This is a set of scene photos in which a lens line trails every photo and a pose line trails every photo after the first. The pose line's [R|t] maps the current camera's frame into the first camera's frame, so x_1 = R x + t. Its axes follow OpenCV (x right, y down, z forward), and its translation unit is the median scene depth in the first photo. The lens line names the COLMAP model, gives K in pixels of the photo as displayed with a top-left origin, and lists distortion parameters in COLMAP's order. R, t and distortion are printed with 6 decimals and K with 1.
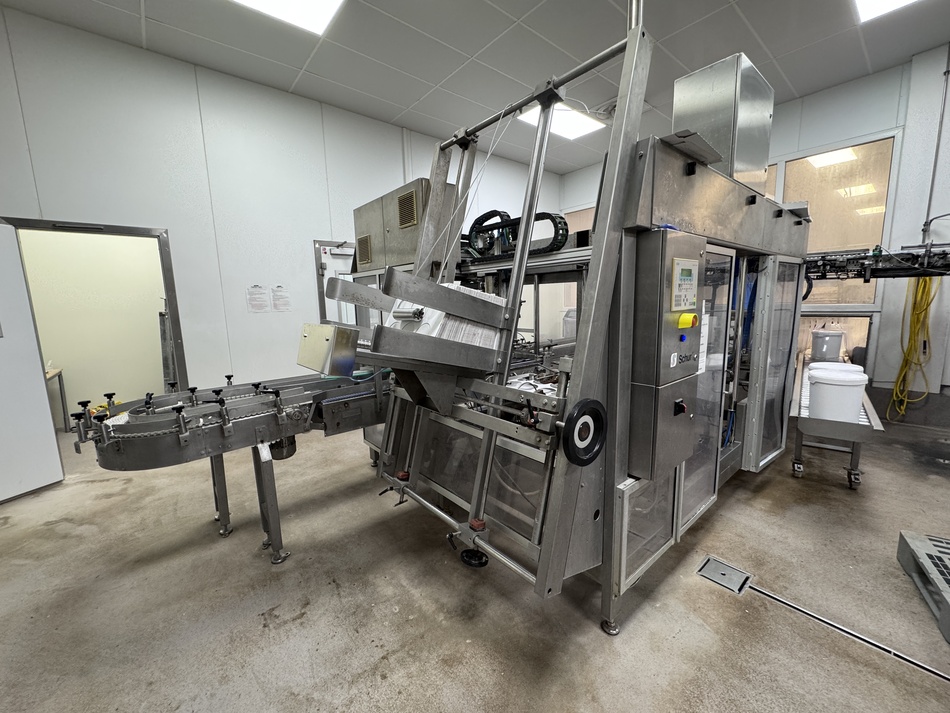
lens RADIAL K [[381.7, 0, 474.1], [0, 381.7, 357.2], [0, 0, 1]] dist [-0.001970, -0.000005]
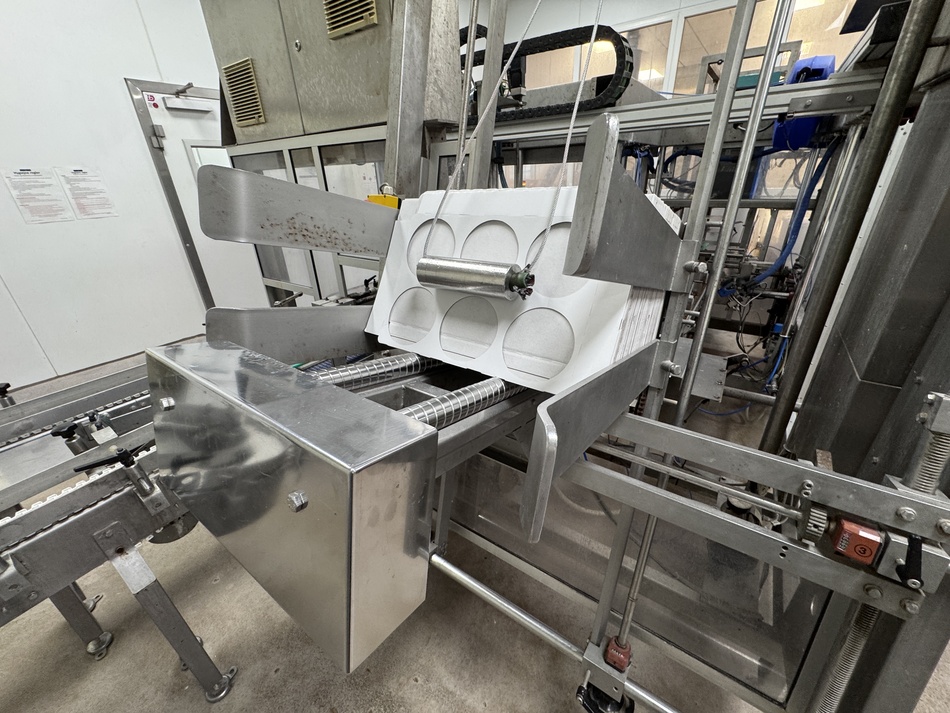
lens RADIAL K [[381.7, 0, 476.0], [0, 381.7, 358.5], [0, 0, 1]] dist [-0.001970, -0.000005]
pose [[0.966562, -0.119180, 0.227057, -0.128665], [0.048711, 0.954648, 0.293726, -0.071173], [-0.251765, -0.272844, 0.928531, 0.315014]]
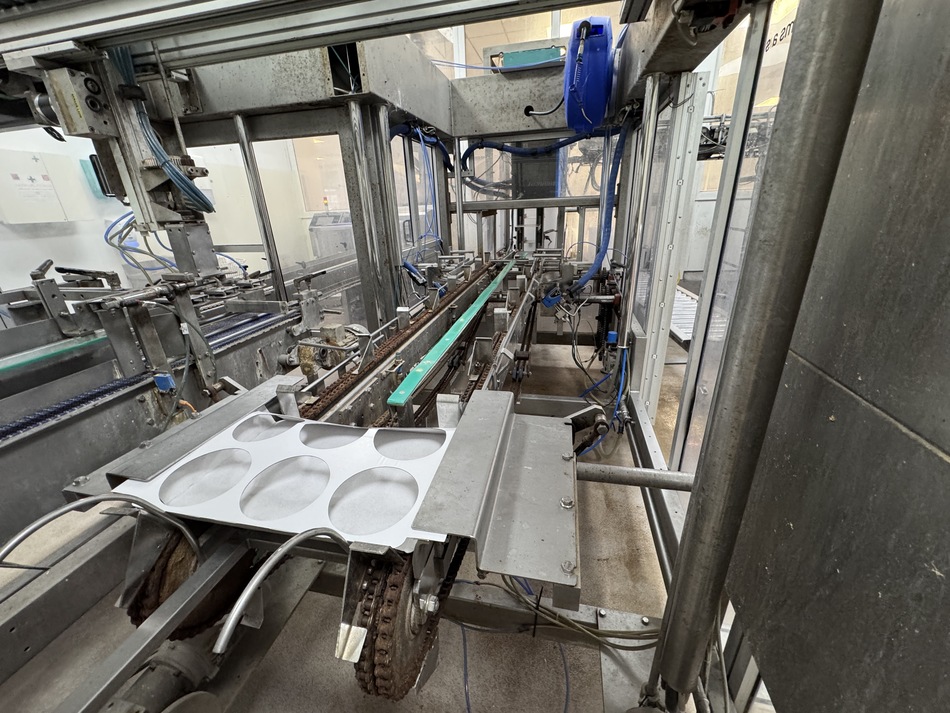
lens RADIAL K [[381.7, 0, 472.8], [0, 381.7, 354.6], [0, 0, 1]] dist [-0.001970, -0.000005]
pose [[0.803943, -0.229151, 0.548785, 0.083092], [0.111047, 0.964397, 0.240016, -0.028103], [-0.584246, -0.132018, 0.800767, 0.502347]]
